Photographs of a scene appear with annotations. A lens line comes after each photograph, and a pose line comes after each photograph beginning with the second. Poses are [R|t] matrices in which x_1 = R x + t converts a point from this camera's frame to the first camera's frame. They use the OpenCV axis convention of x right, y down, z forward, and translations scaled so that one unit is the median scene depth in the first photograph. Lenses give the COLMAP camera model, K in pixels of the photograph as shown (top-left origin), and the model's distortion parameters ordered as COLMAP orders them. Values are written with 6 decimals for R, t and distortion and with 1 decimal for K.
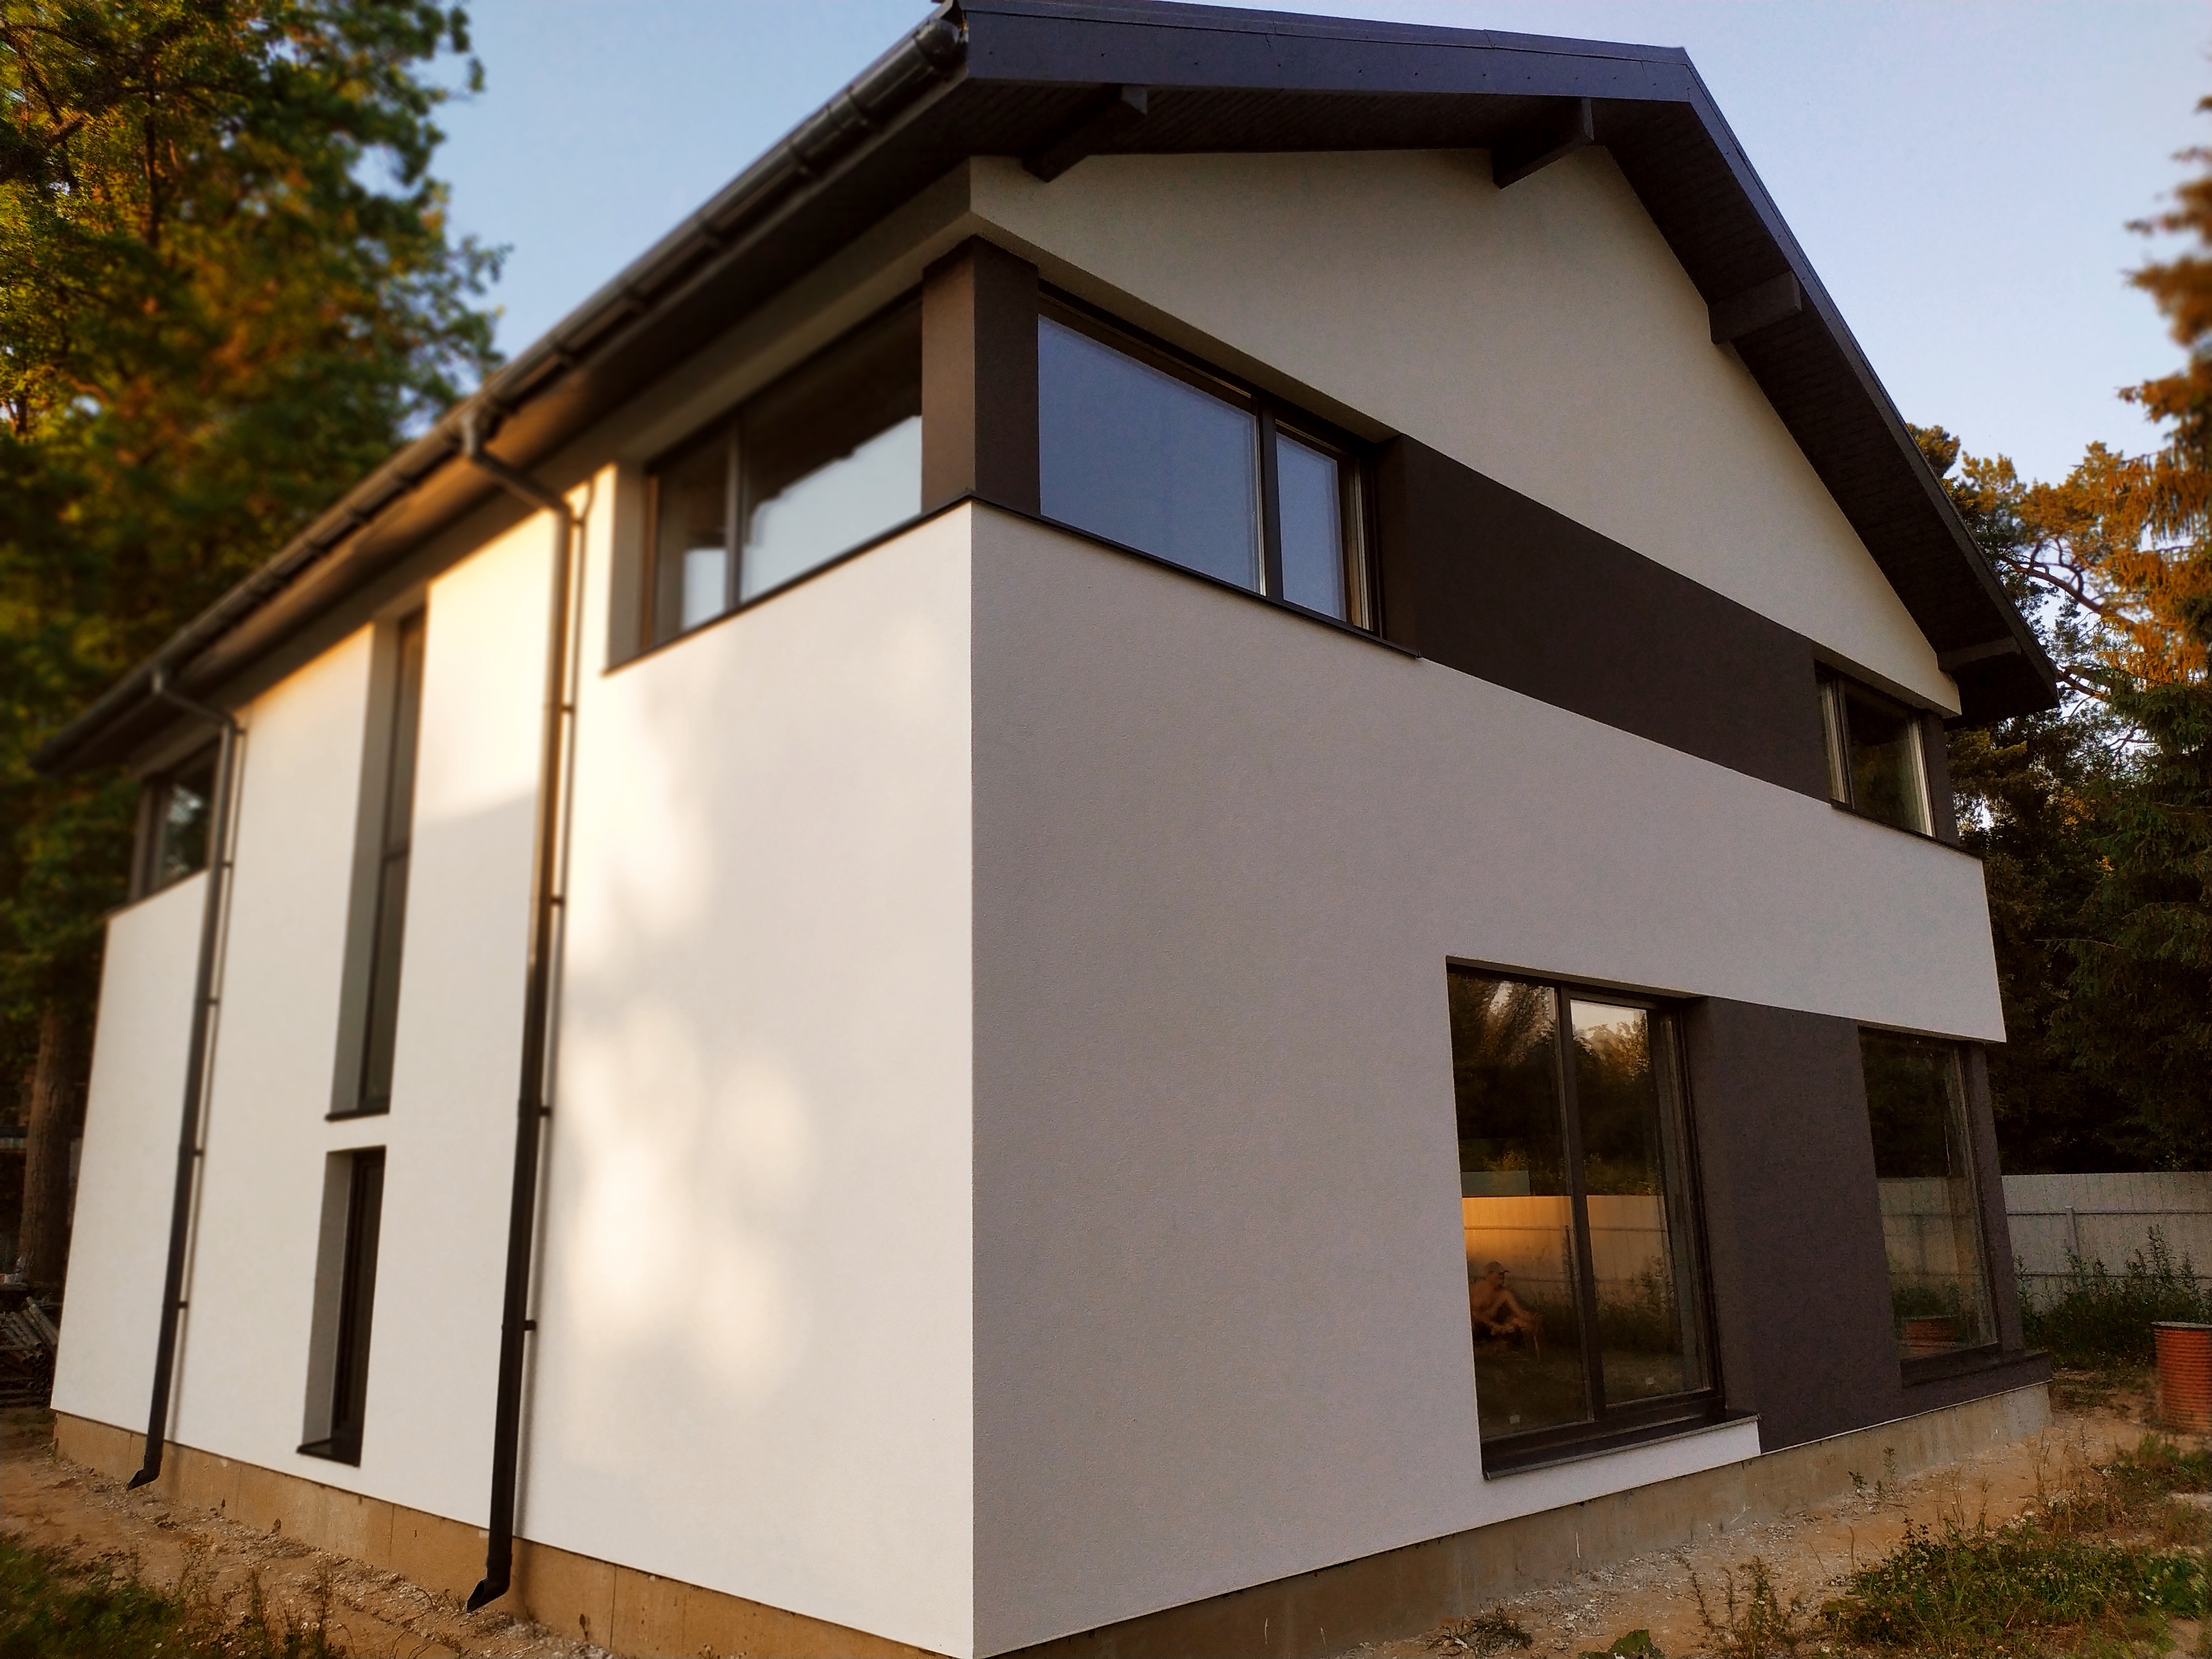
lens RADIAL K [[1656.7, 0, 1098.0], [0, 1656.7, 821.1], [0, 0, 1]] dist [0.041836, -0.032472]
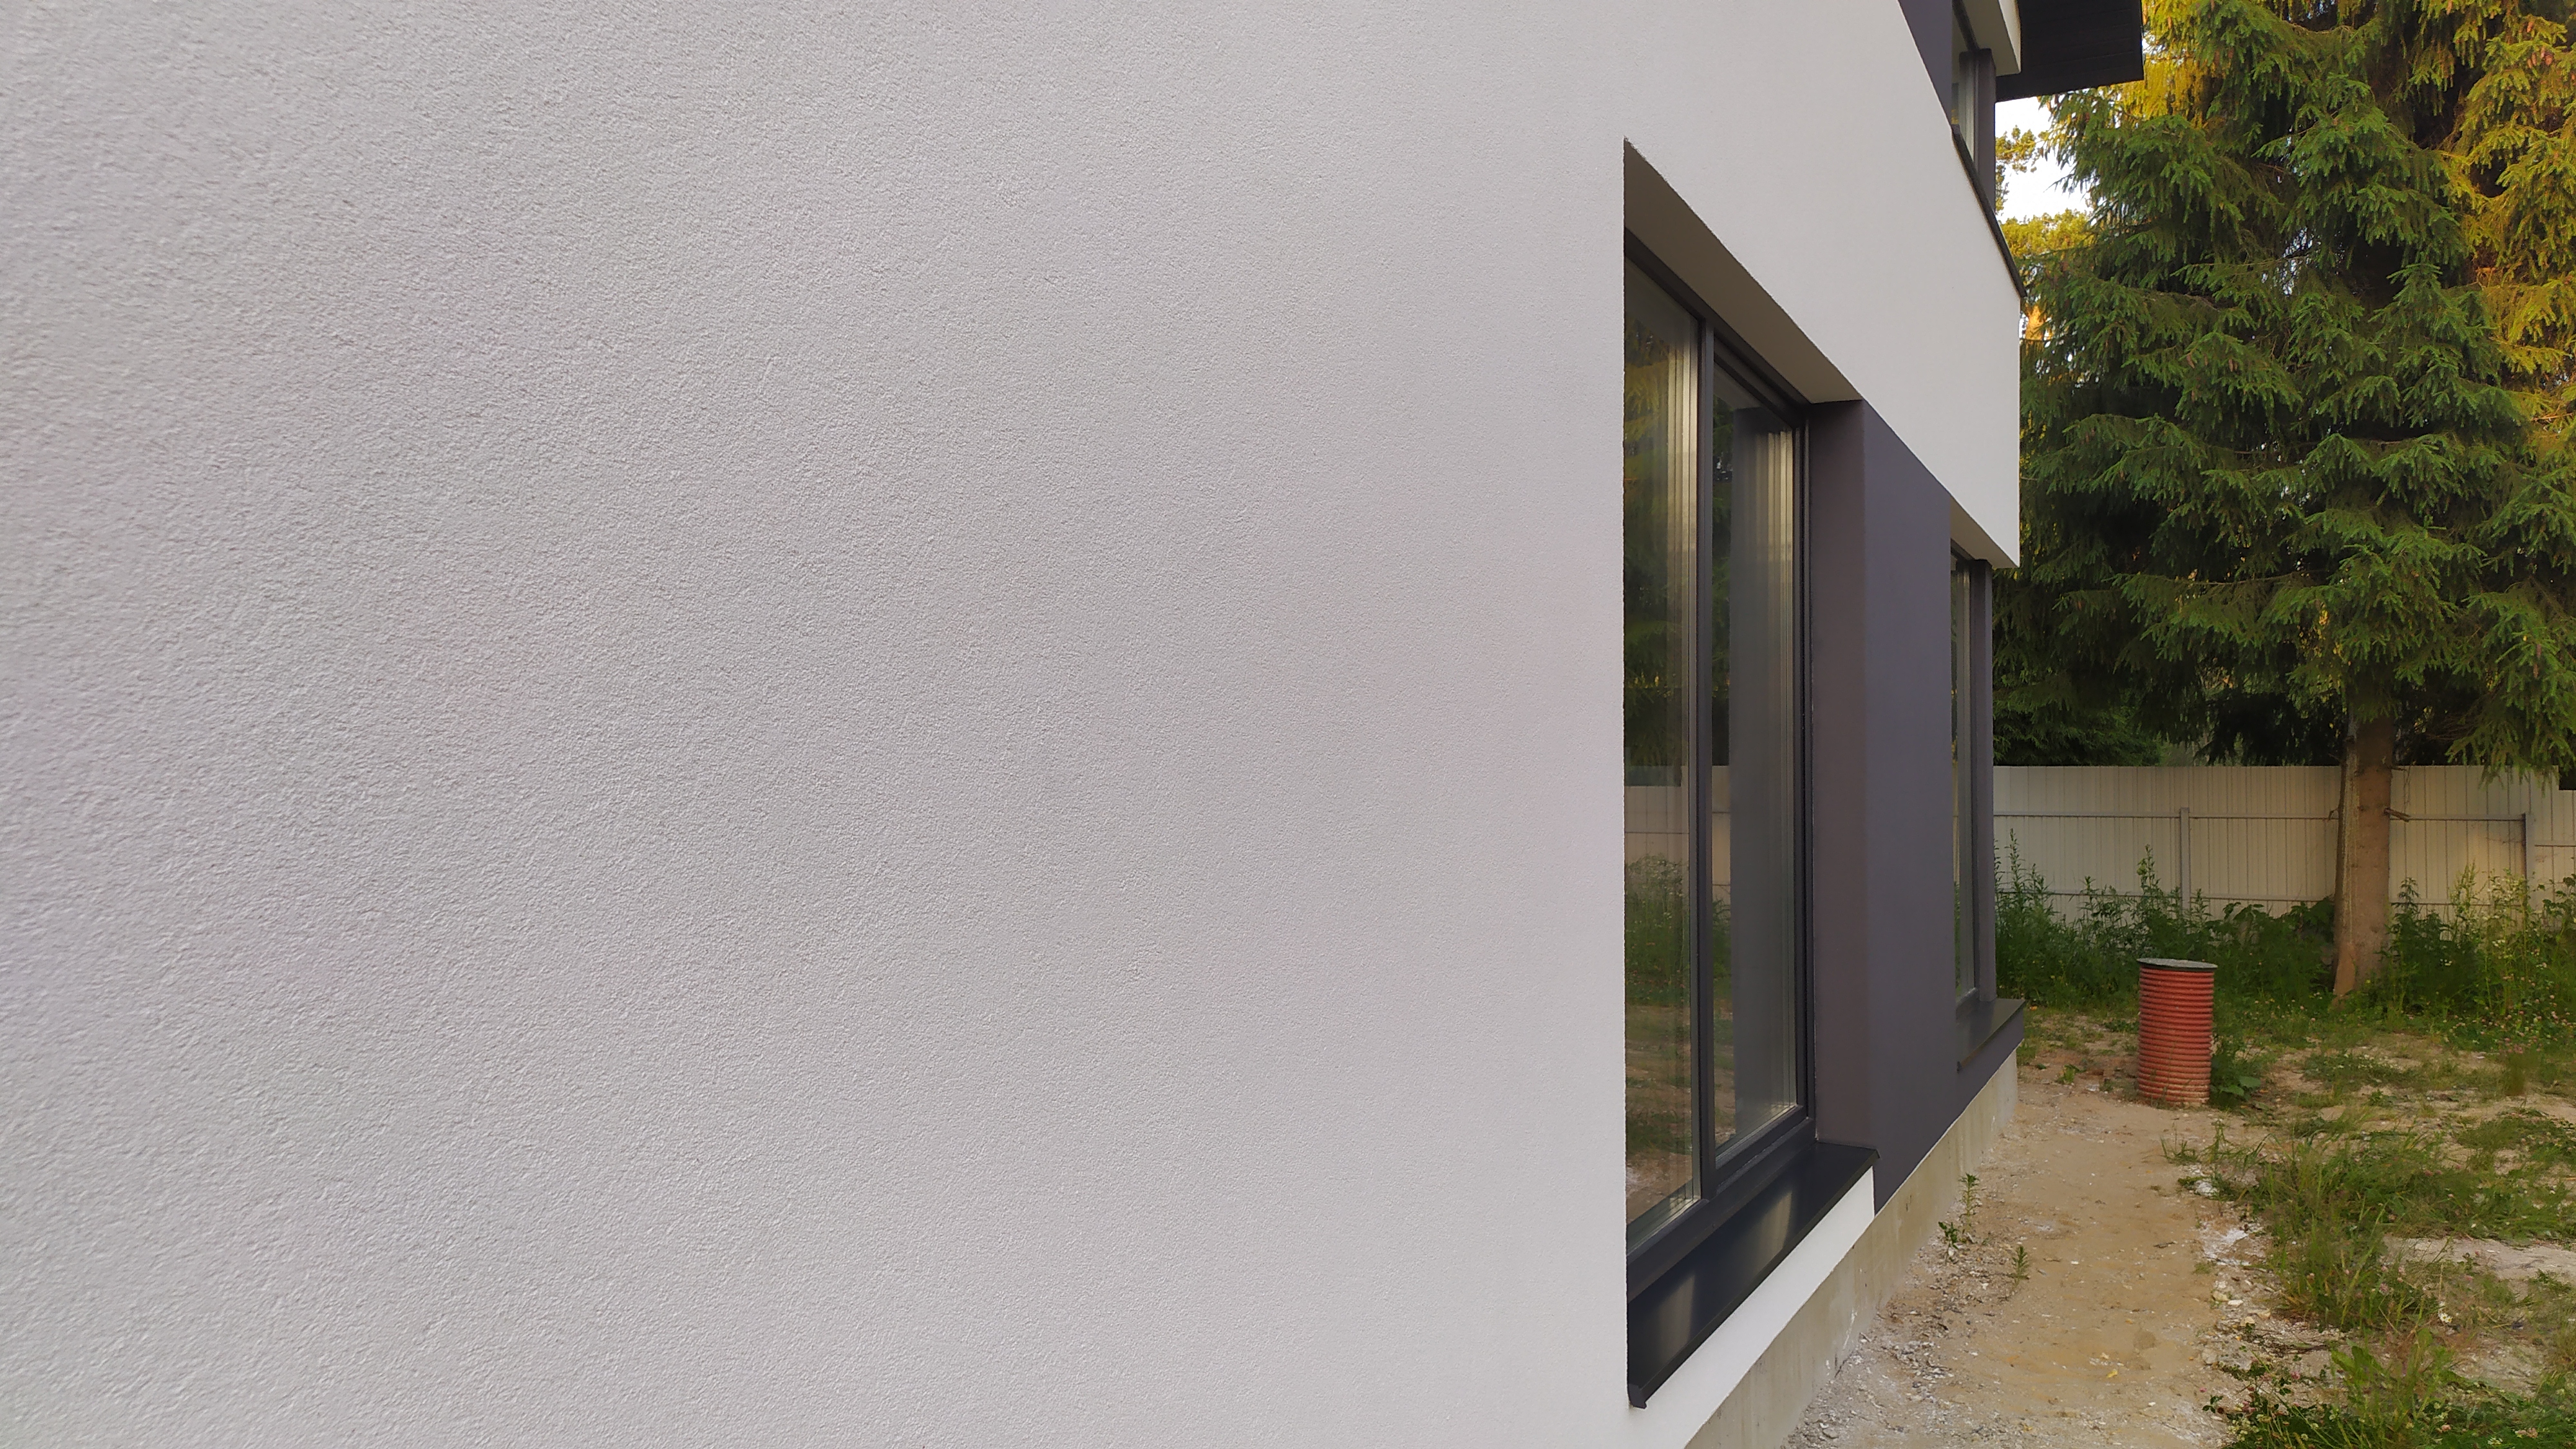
lens RADIAL K [[1930.3, 0, 1252.0], [0, 1930.3, 734.4], [0, 0, 1]] dist [0.117220, -0.114156]
pose [[0.944439, 0.034368, 0.326886, -0.015810], [-0.096543, 0.979656, 0.175935, 0.112141], [-0.314190, -0.197719, 0.928543, 0.432192]]
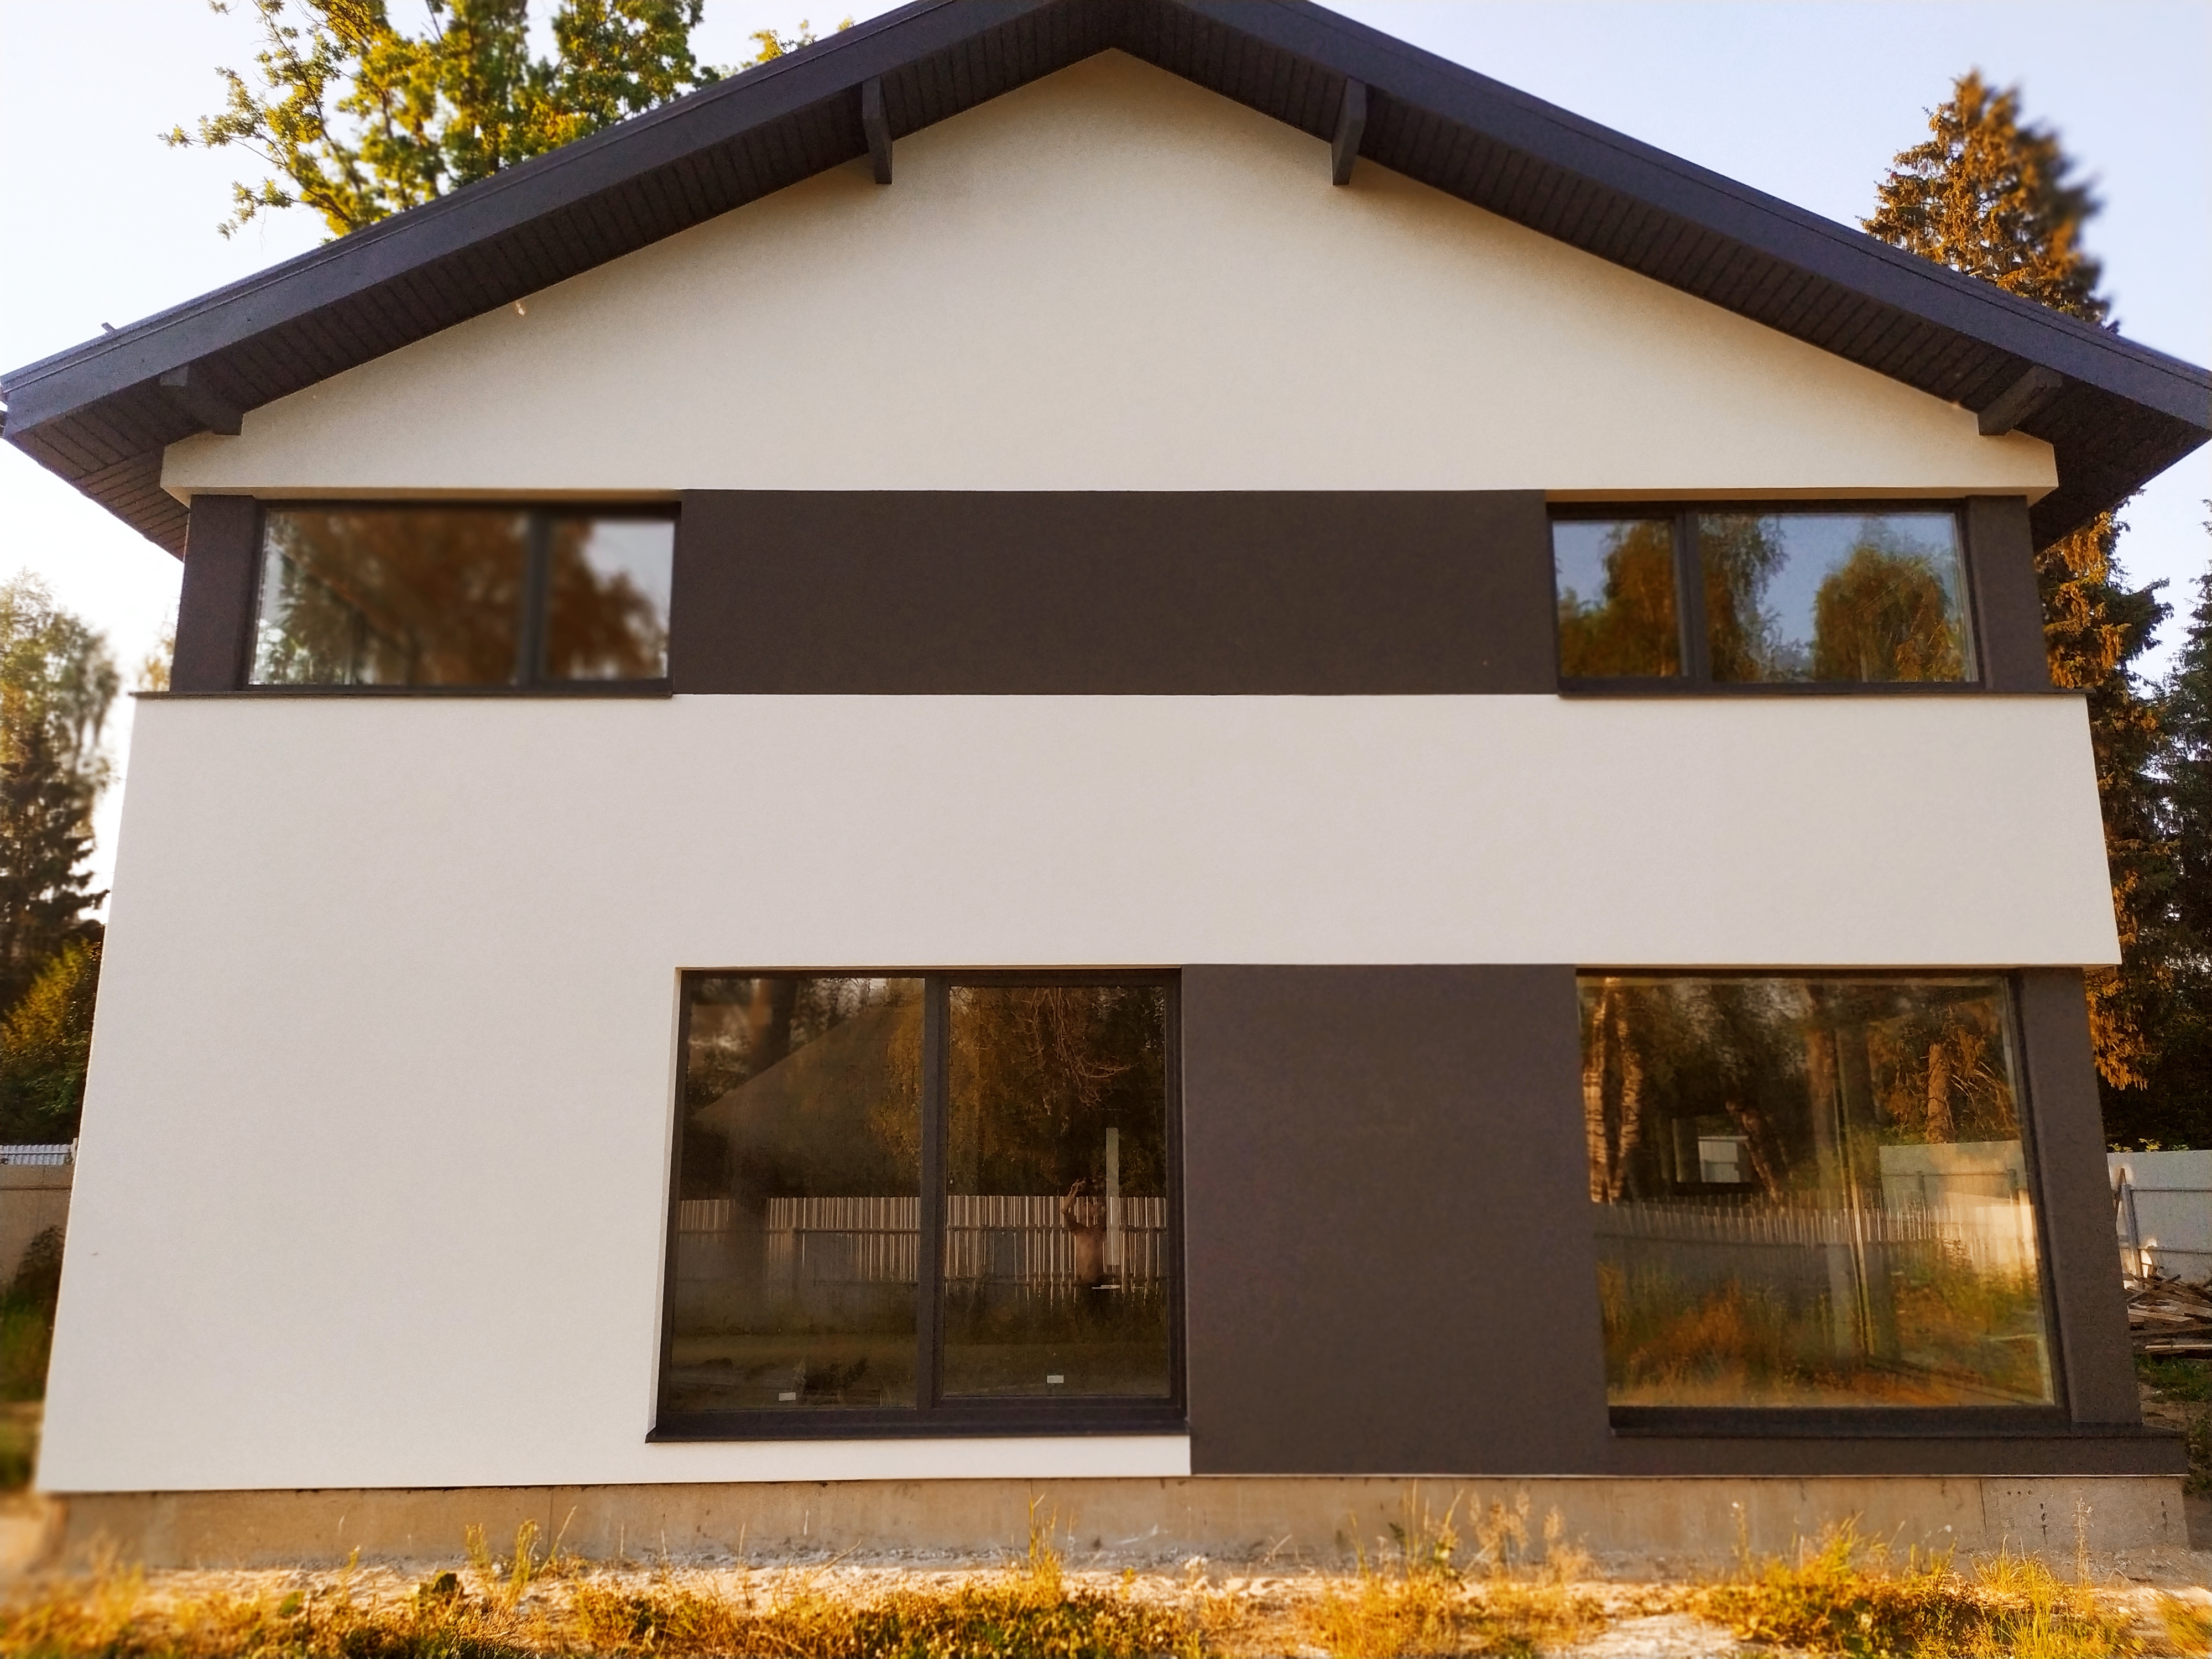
lens RADIAL K [[1641.7, 0, 1089.4], [0, 1641.7, 827.6], [0, 0, 1]] dist [0.071414, -0.052455]
pose [[0.725794, -0.122525, -0.676913, 0.885319], [0.144336, 0.989230, -0.024298, 0.041699], [0.672600, -0.080067, 0.735662, 0.293837]]
